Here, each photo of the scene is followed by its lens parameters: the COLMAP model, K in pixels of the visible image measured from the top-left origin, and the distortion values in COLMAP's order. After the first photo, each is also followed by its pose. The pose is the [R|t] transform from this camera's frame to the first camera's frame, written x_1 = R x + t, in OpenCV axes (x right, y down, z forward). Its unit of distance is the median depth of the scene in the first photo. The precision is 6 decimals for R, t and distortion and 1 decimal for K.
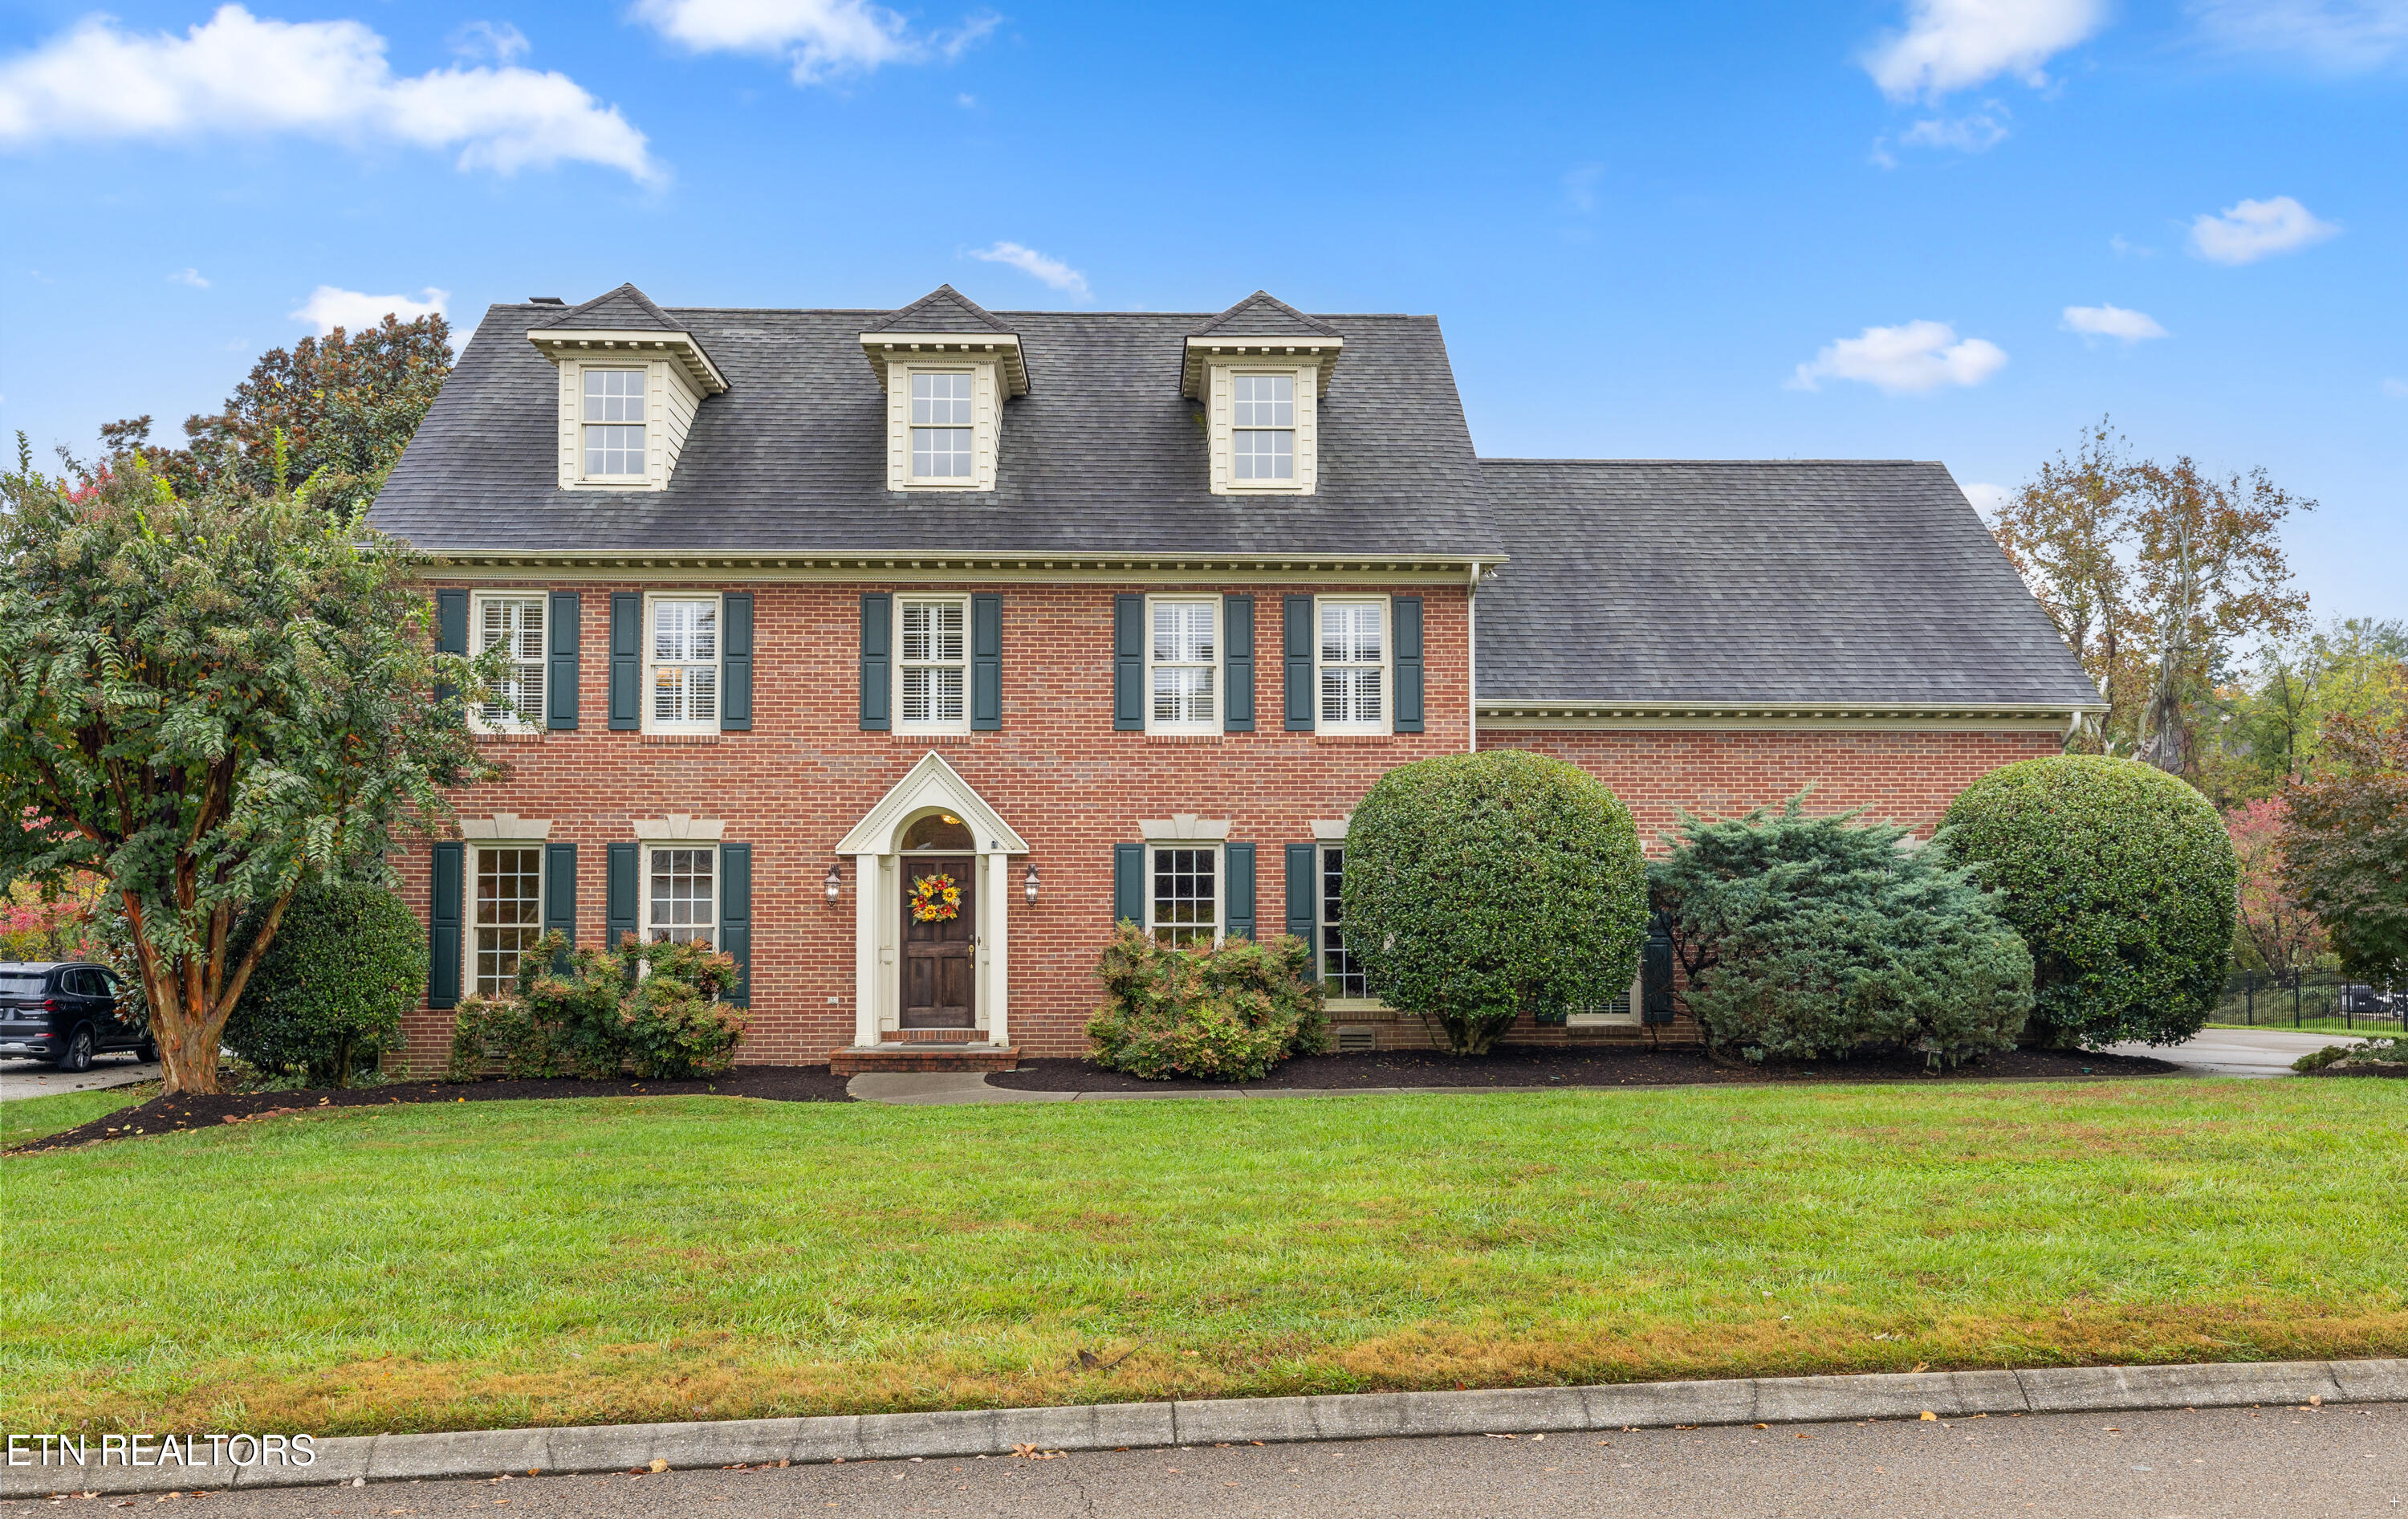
lens RADIAL K [[2103.4, 0, 1184.5], [0, 2103.4, 744.1], [0, 0, 1]] dist [-0.017253, 0.014951]
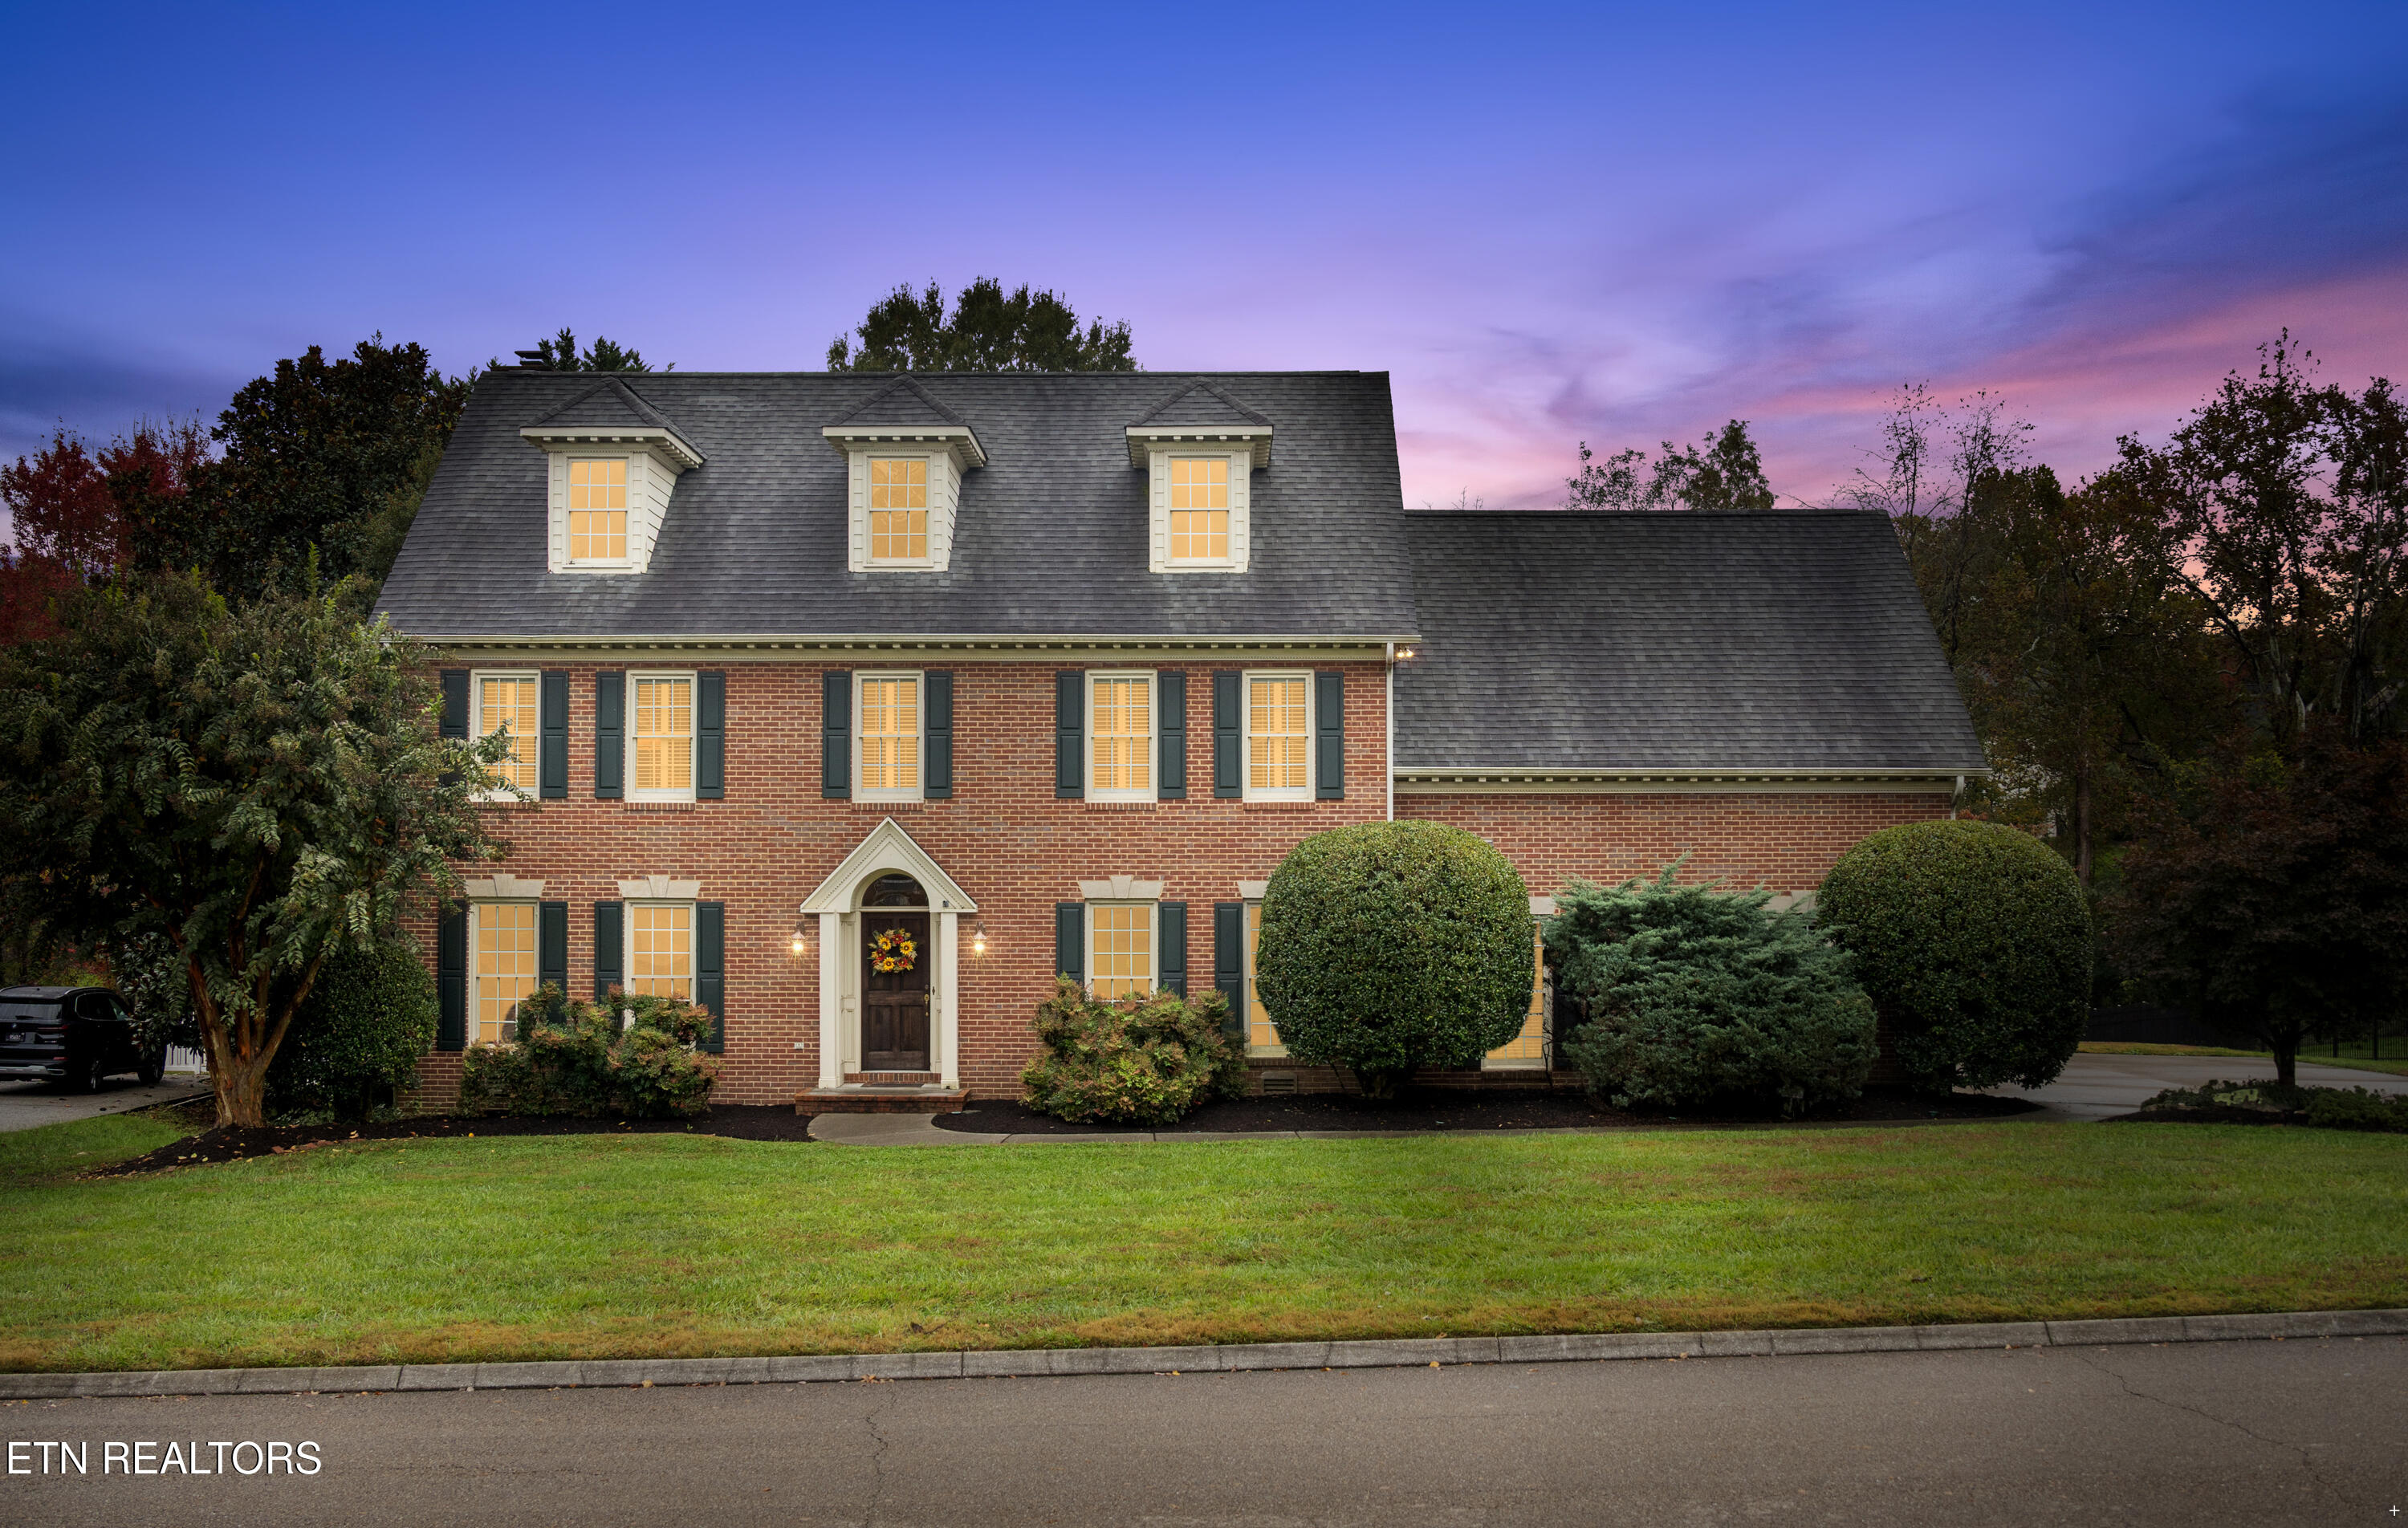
lens RADIAL K [[2634.0, 0, 1188.9], [0, 2634.0, 683.8], [0, 0, 1]] dist [-0.102812, 0.000000]
pose [[0.999273, -0.002343, -0.038055, 0.087274], [0.002623, 0.999970, 0.007299, -0.075590], [0.038037, -0.007394, 0.999249, -0.352463]]
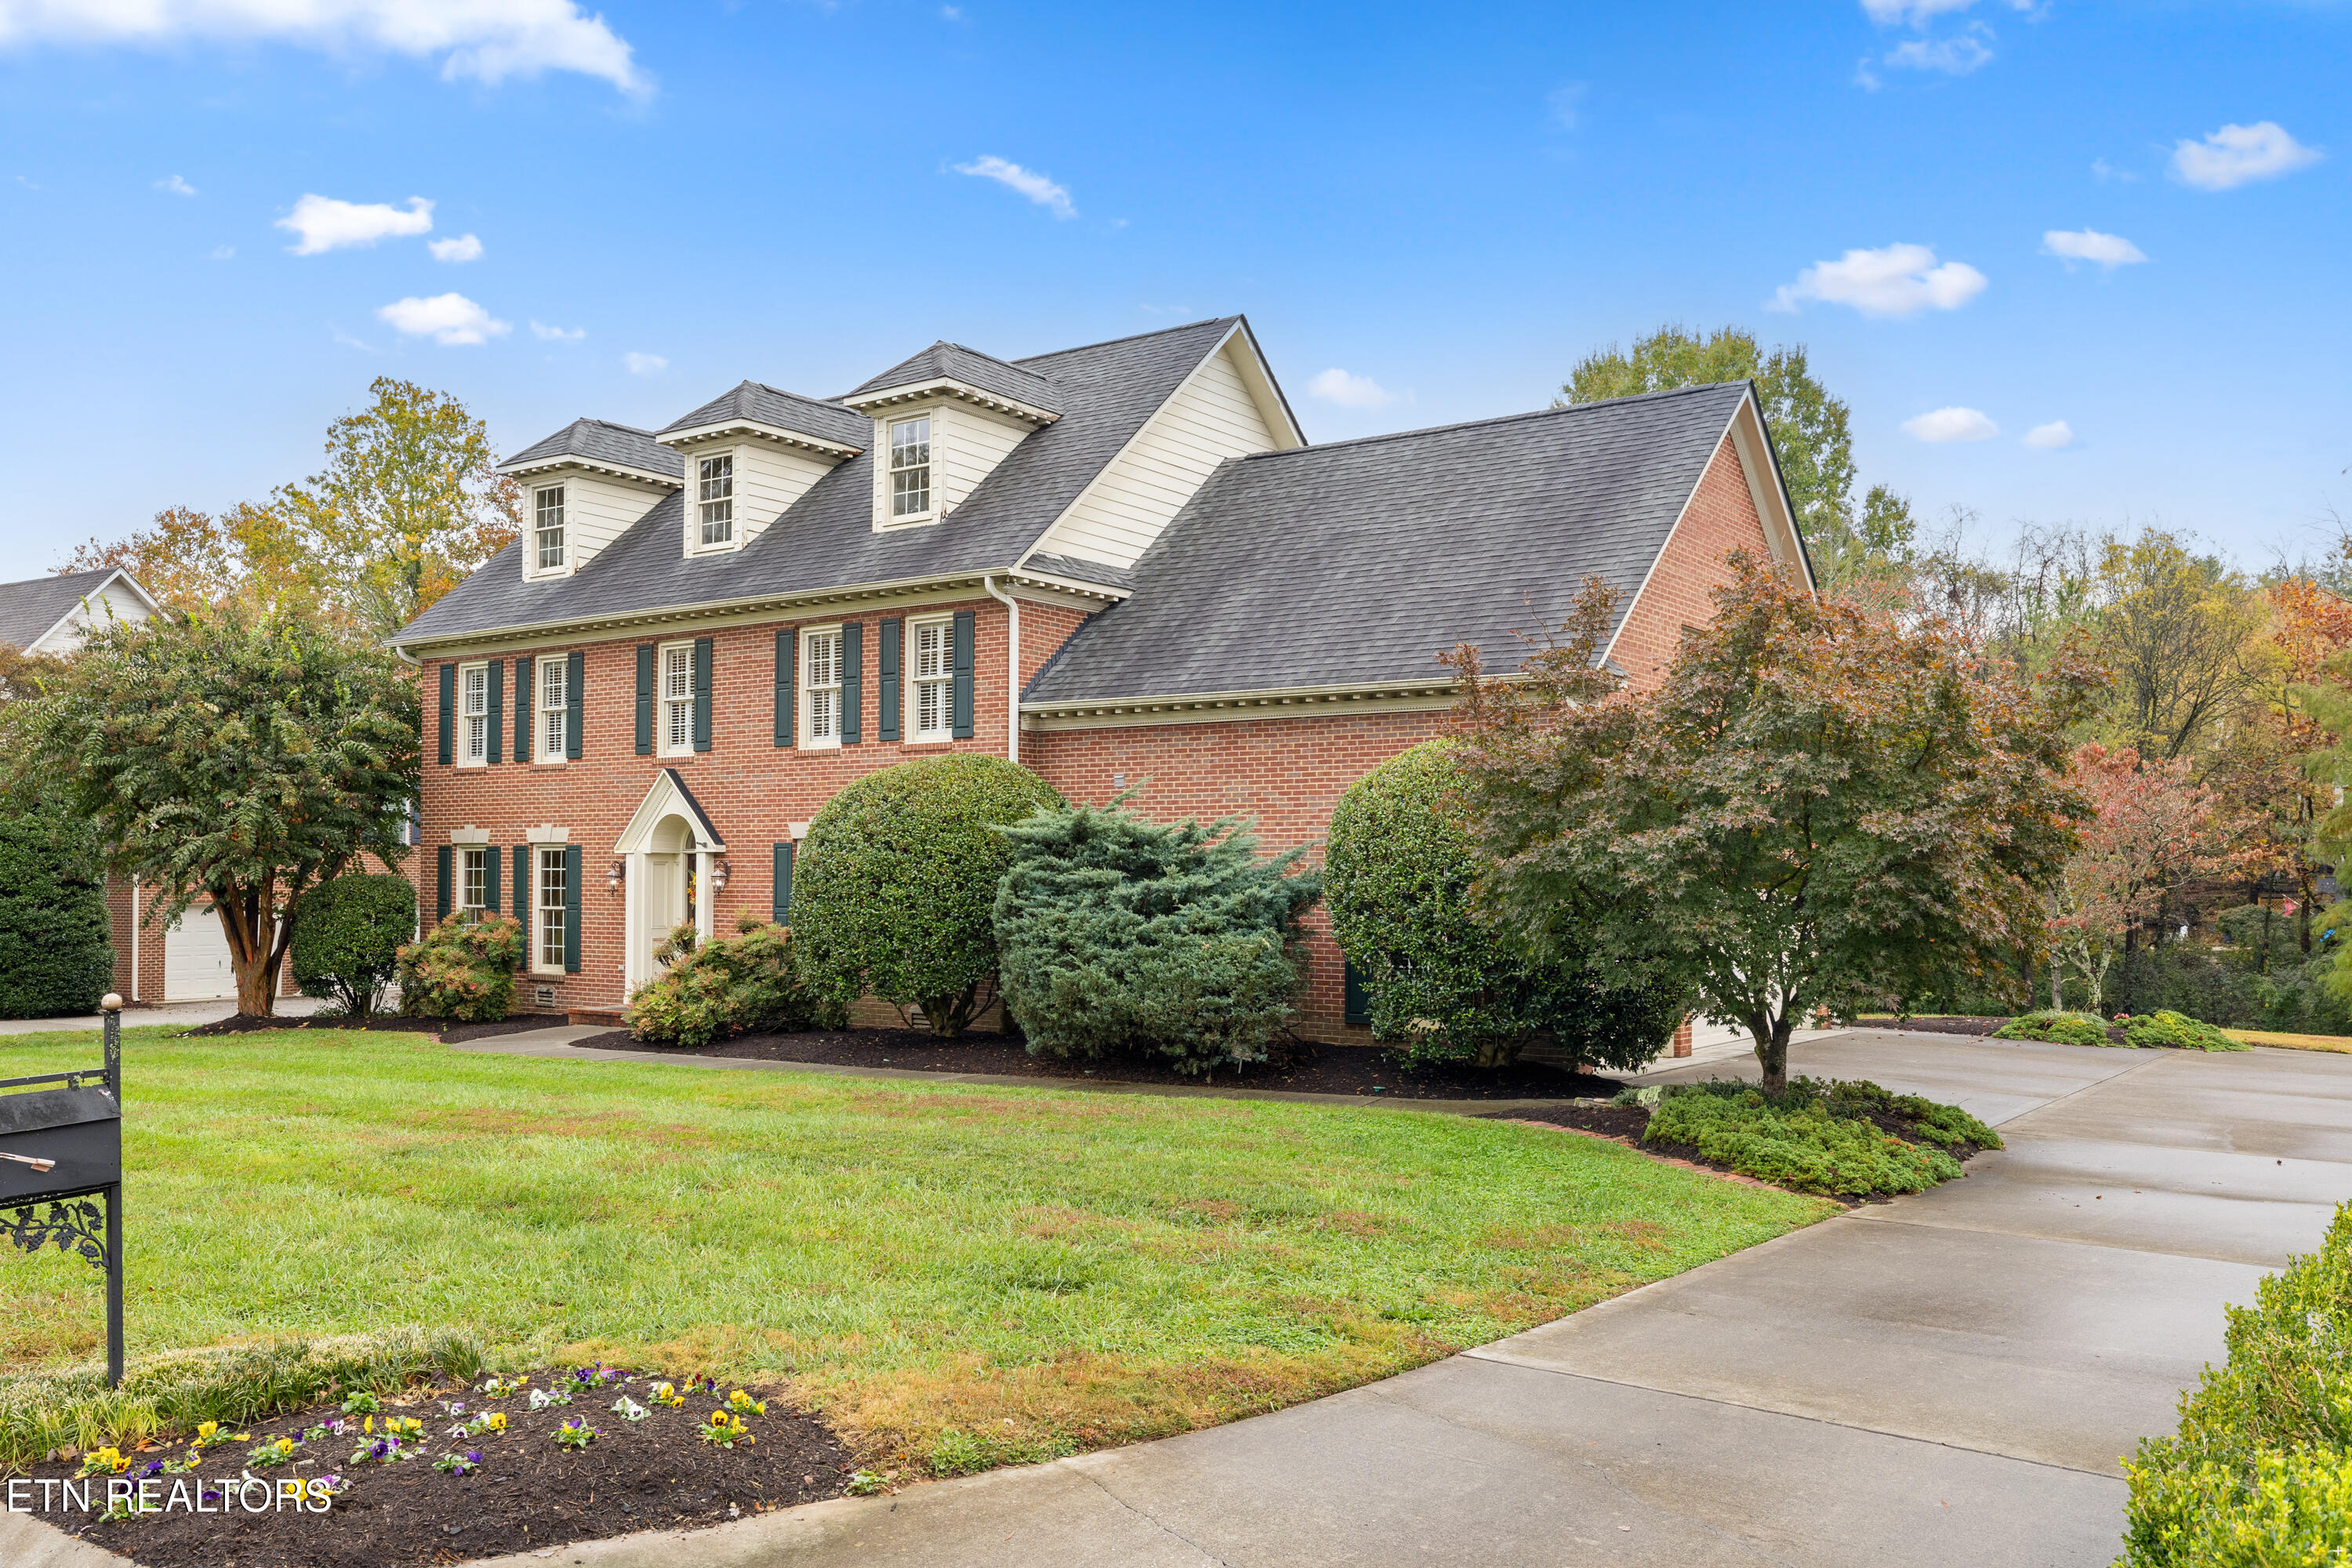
lens RADIAL K [[1959.8, 0, 1165.7], [0, 1959.8, 788.3], [0, 0, 1]] dist [-0.020548, 0.000412]
pose [[0.788807, -0.025534, -0.614111, 0.821104], [0.047058, 0.998713, 0.018918, 0.006354], [0.612837, -0.043821, 0.788993, 0.269913]]
